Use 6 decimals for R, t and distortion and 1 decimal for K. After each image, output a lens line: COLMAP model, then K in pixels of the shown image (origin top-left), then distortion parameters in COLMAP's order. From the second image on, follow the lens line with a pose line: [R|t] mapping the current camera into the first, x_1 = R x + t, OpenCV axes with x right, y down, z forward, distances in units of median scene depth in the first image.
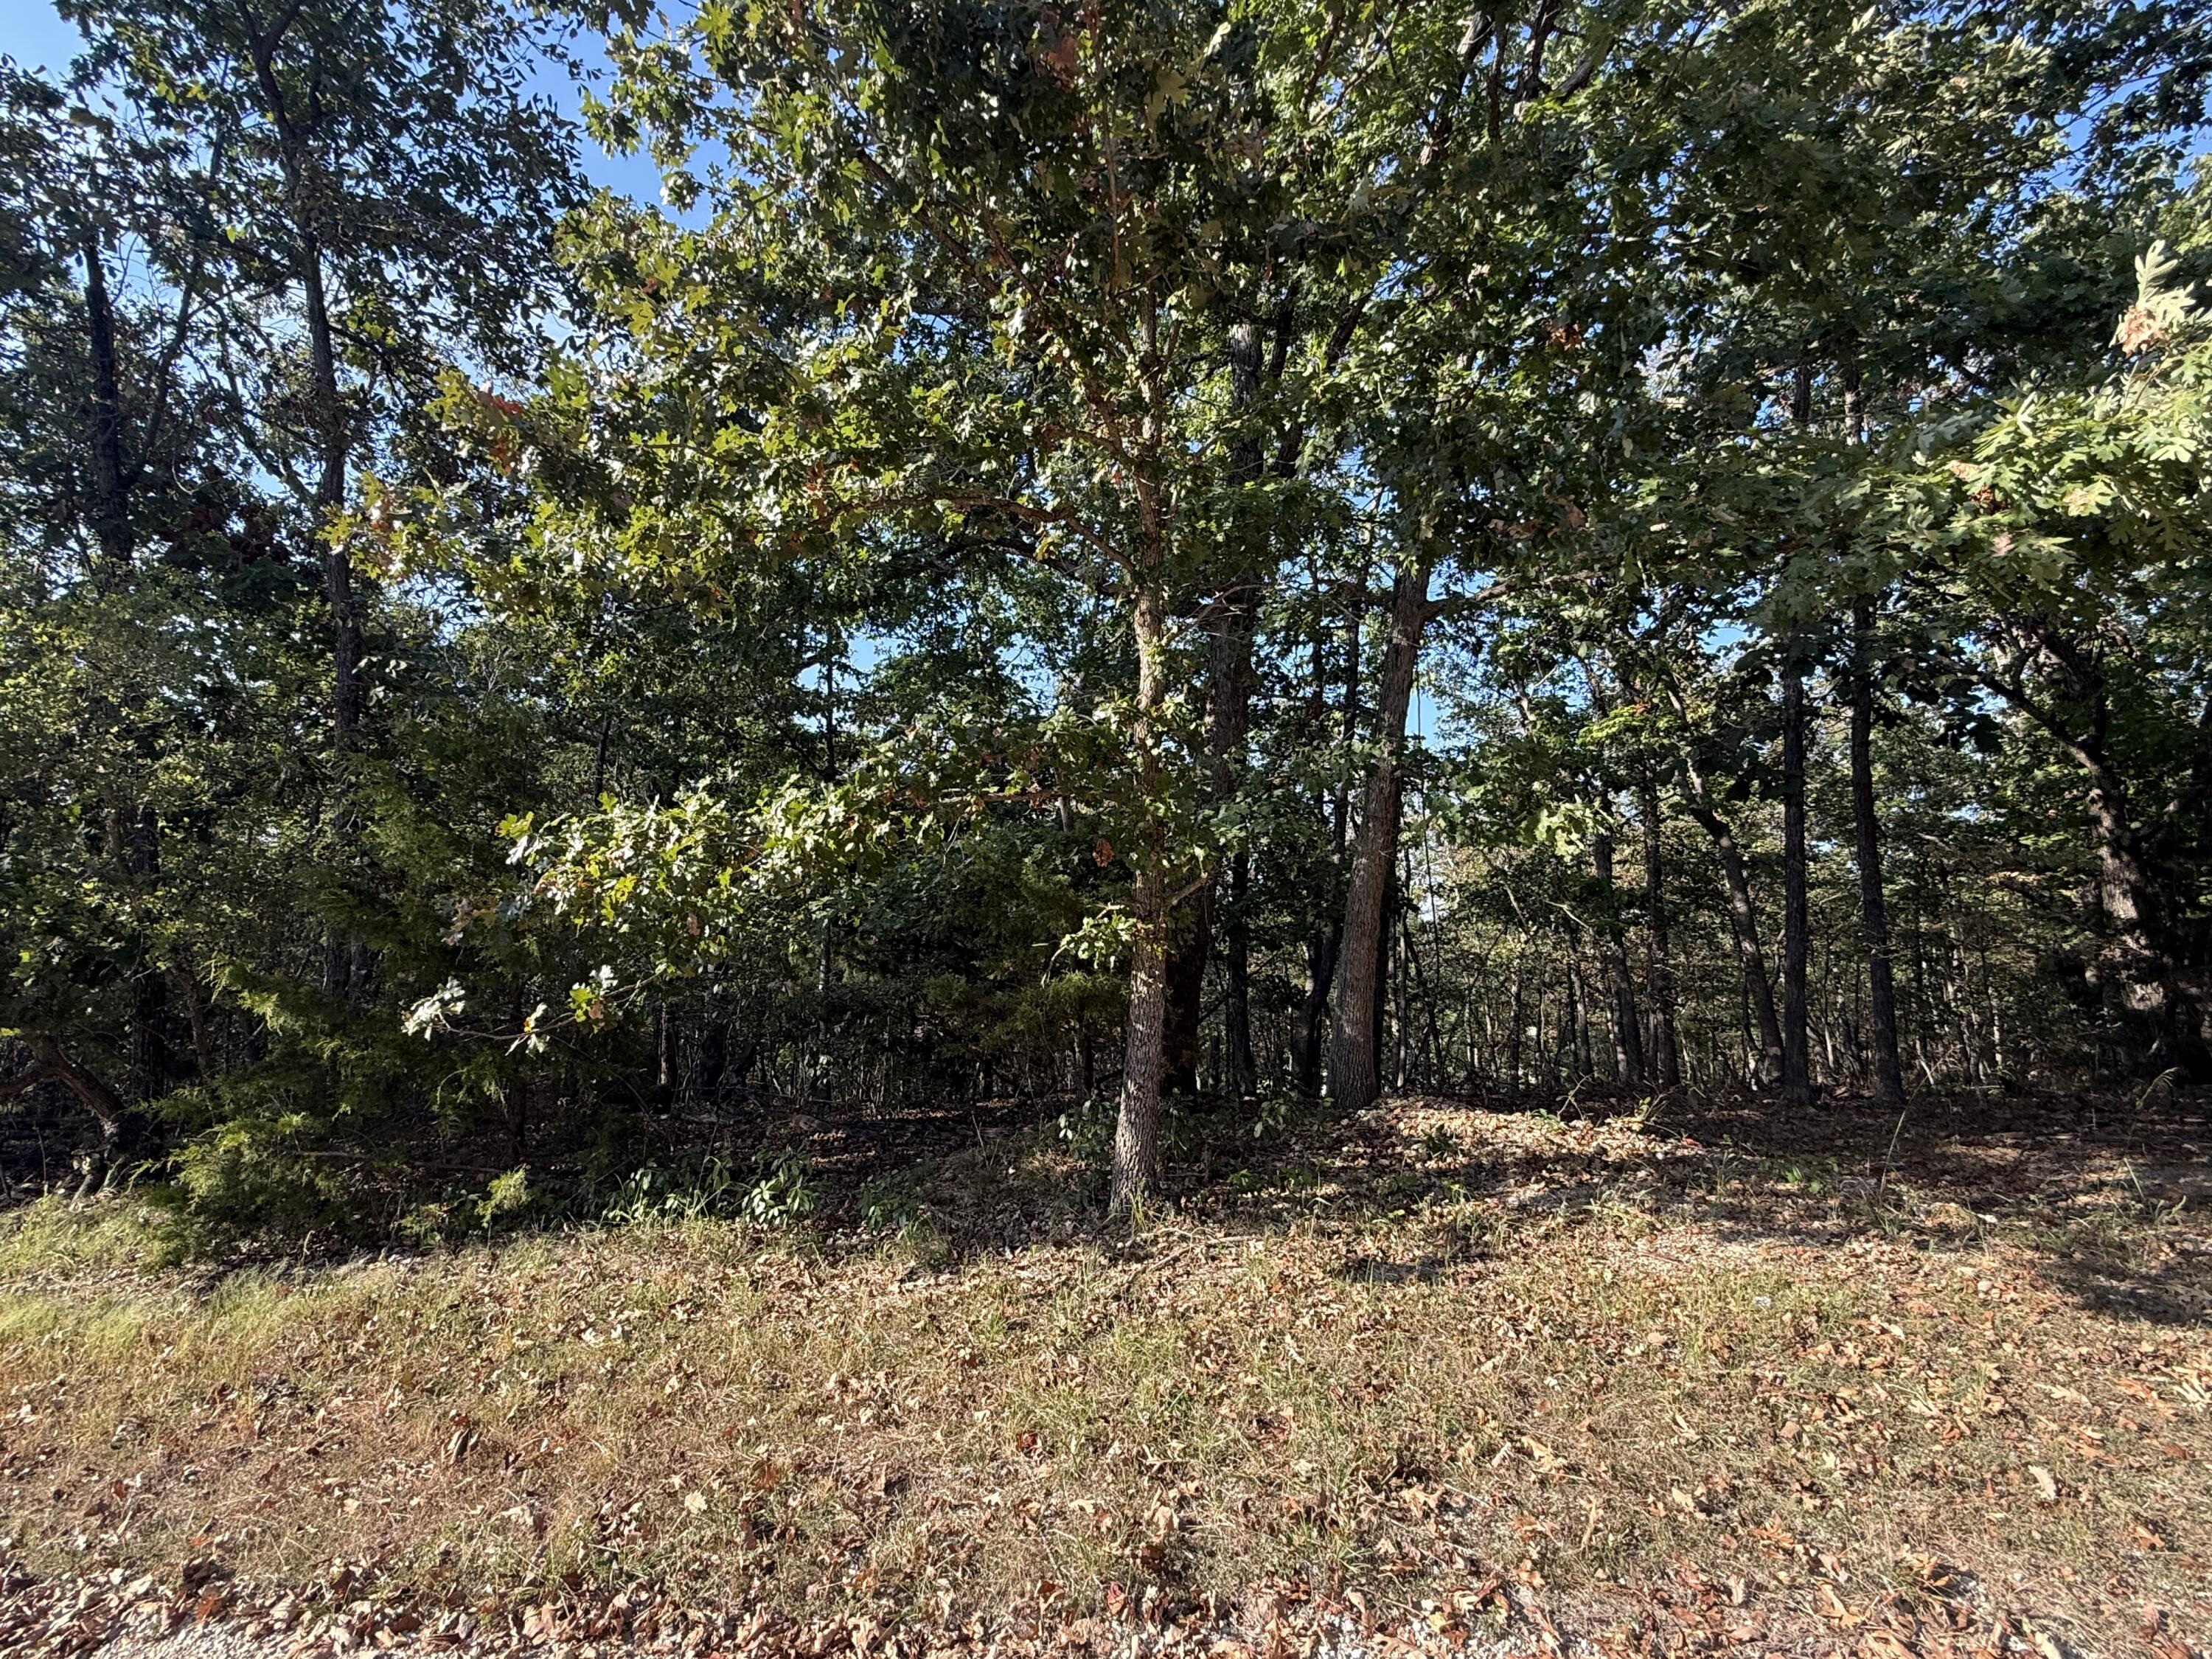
lens RADIAL K [[1011.8, 0, 1097.5], [0, 1011.8, 812.0], [0, 0, 1]] dist [0.006238, 0.000096]
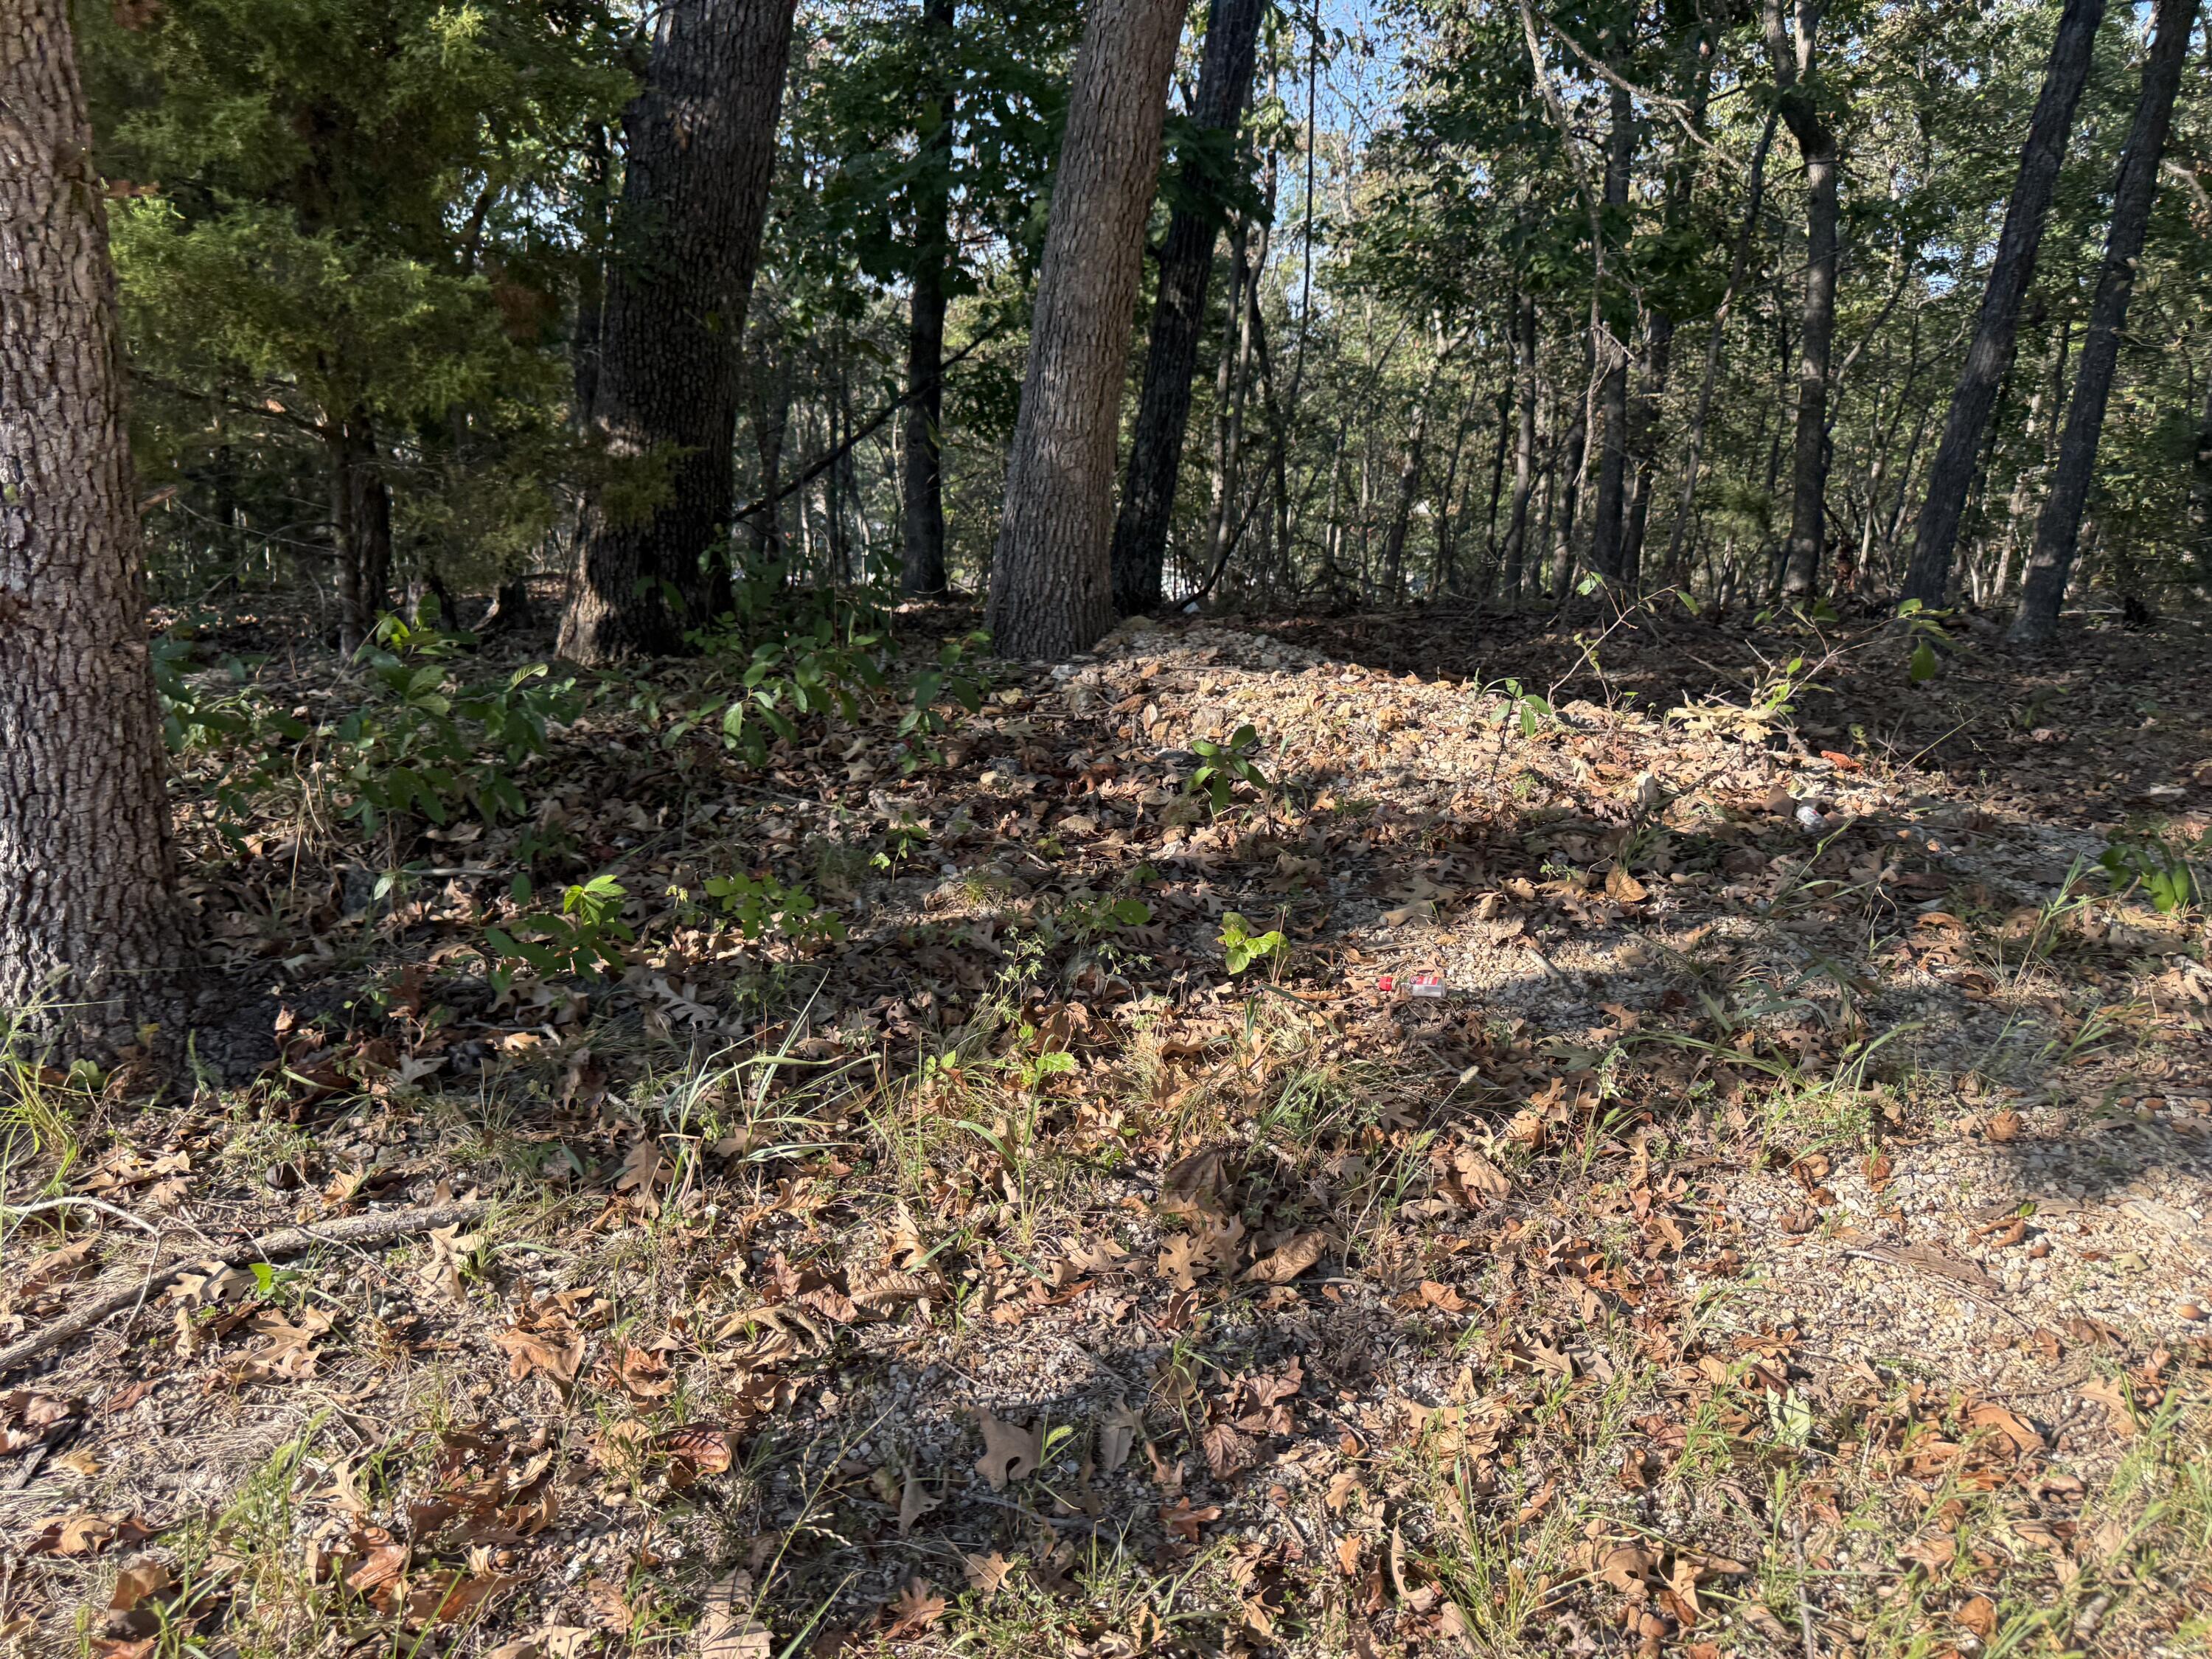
lens RADIAL K [[1554.3, 0, 1108.3], [0, 1554.3, 837.5], [0, 0, 1]] dist [0.046223, -0.055843]
pose [[0.977931, -0.004630, 0.208879, 0.193531], [-0.083659, 0.907431, 0.411788, 0.137394], [-0.191450, -0.420175, 0.887017, 0.557010]]
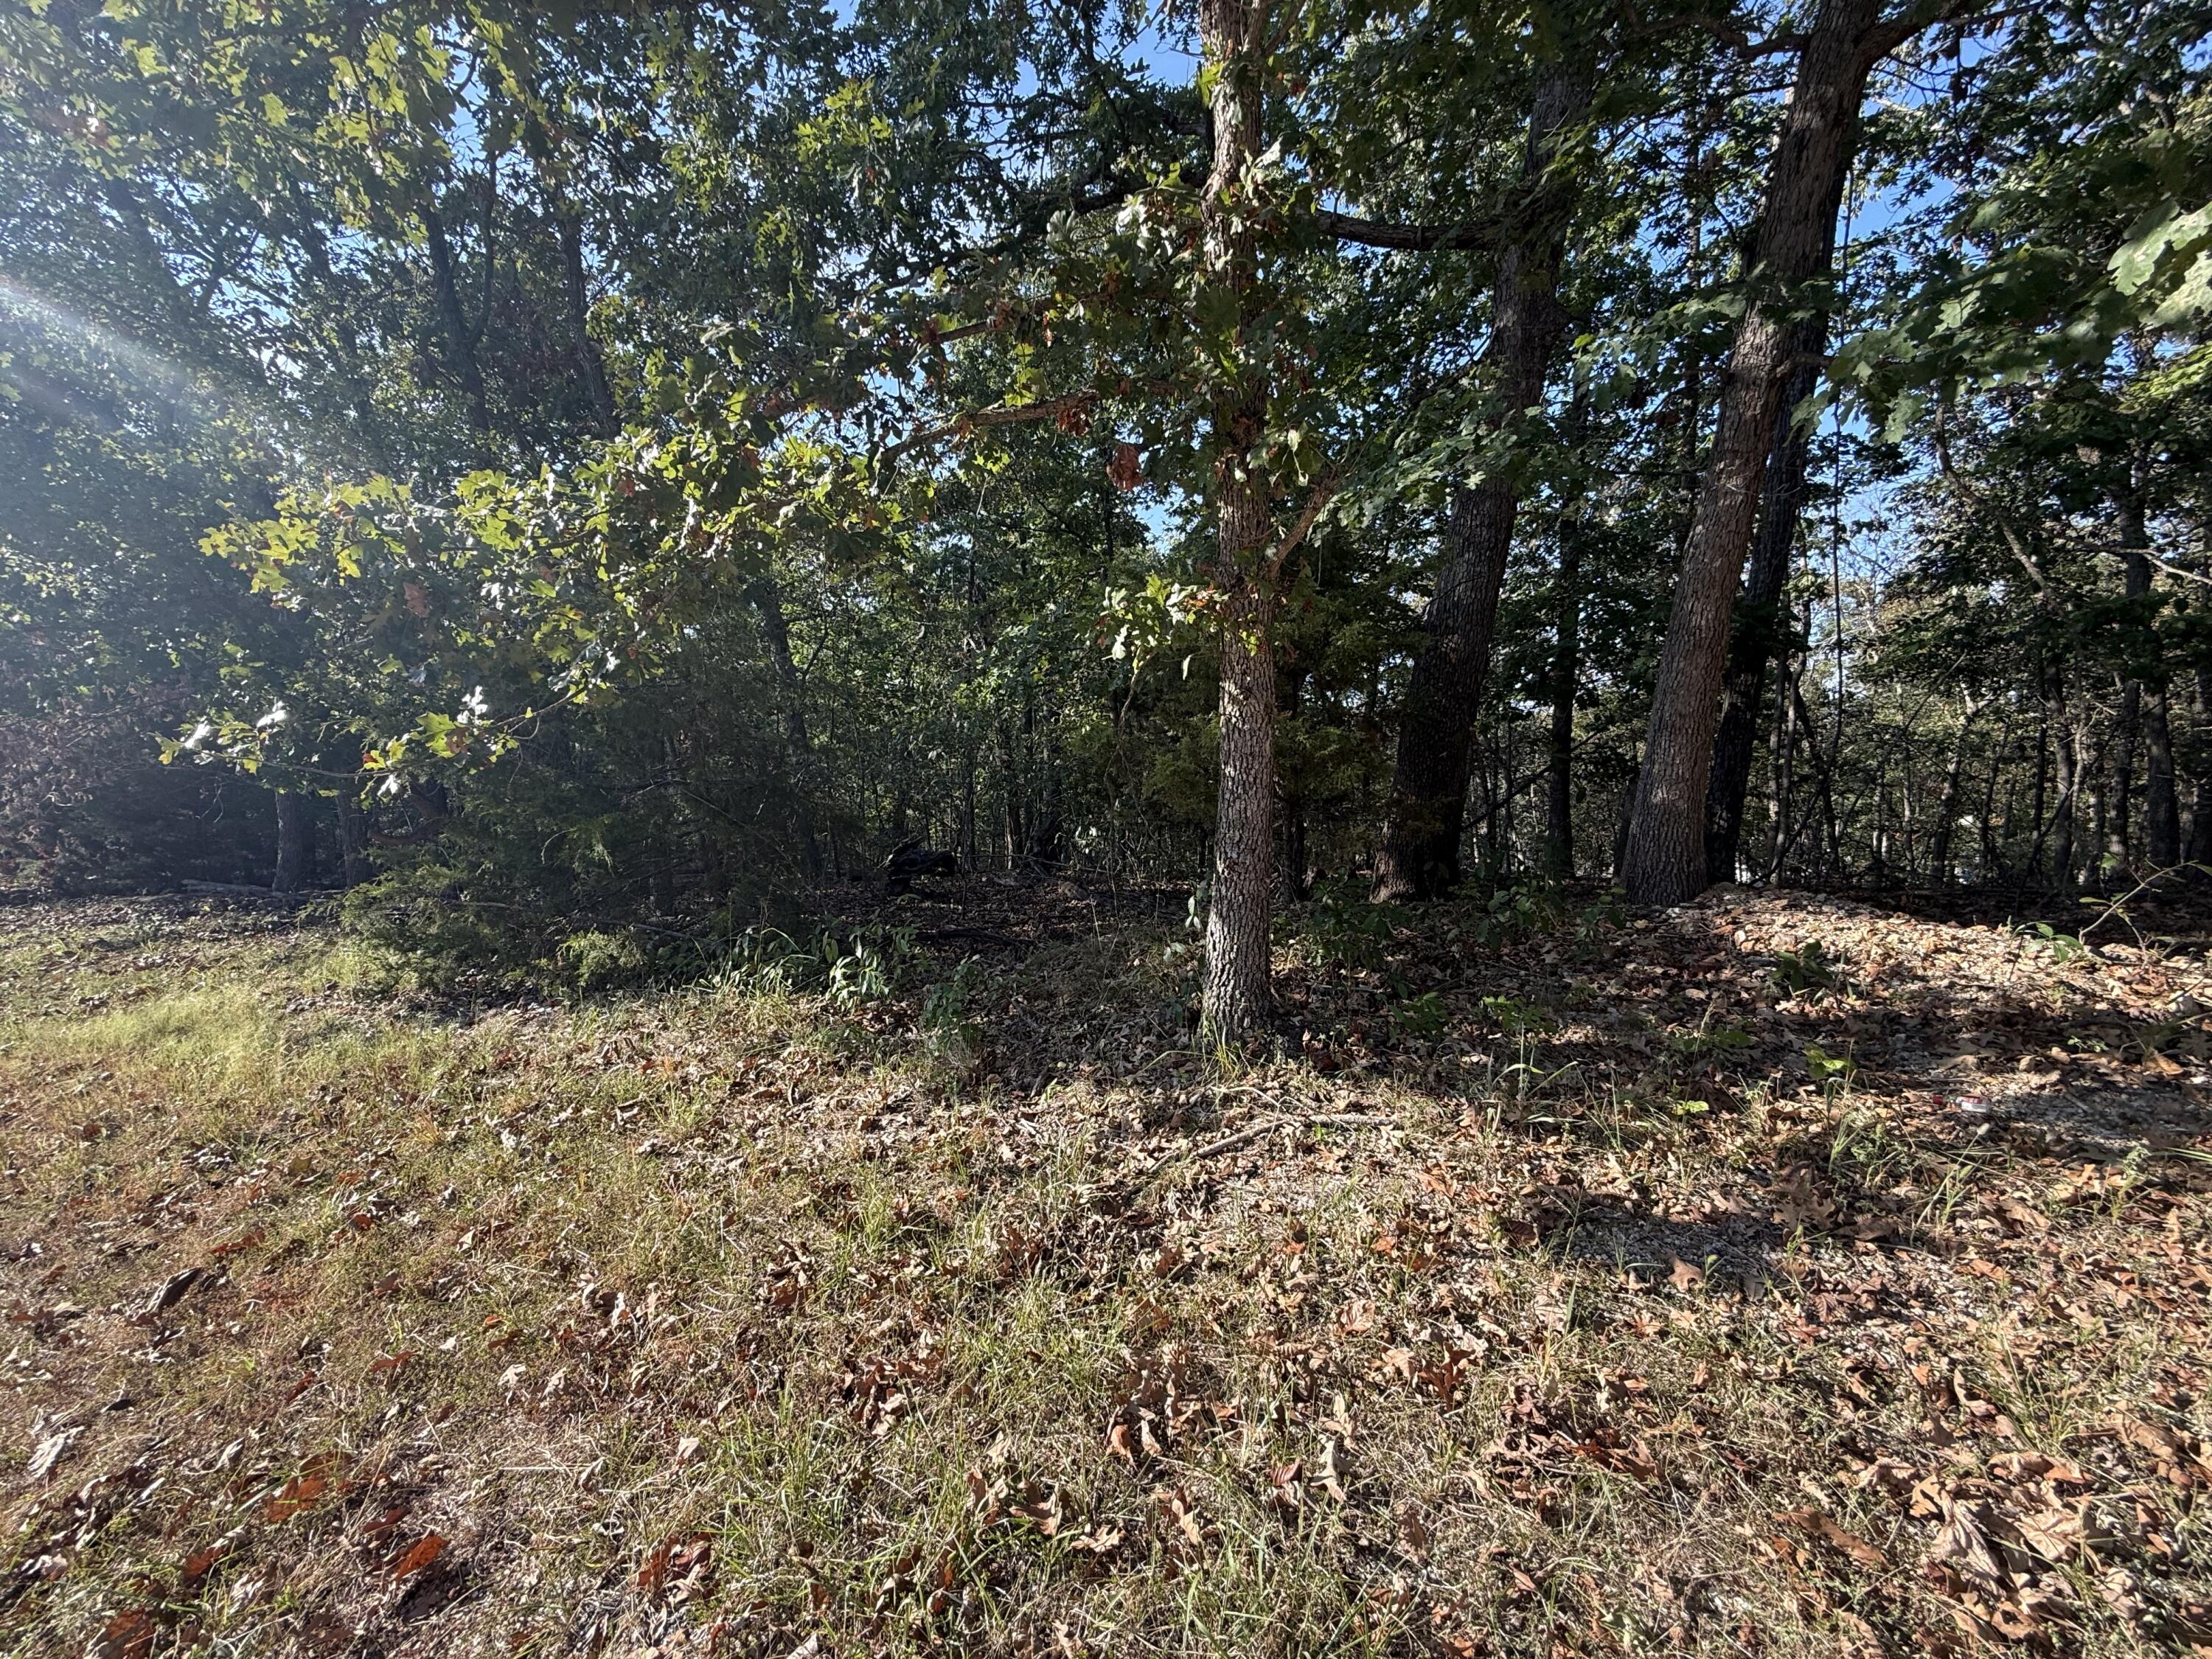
lens RADIAL K [[875.6, 0, 1095.3], [0, 875.6, 821.0], [0, 0, 1]] dist [-0.000560, -0.000159]
pose [[0.927254, 0.008829, -0.374328, 0.153523], [0.072365, 0.976648, 0.202292, 0.117288], [0.367373, -0.214664, 0.904962, 0.437490]]
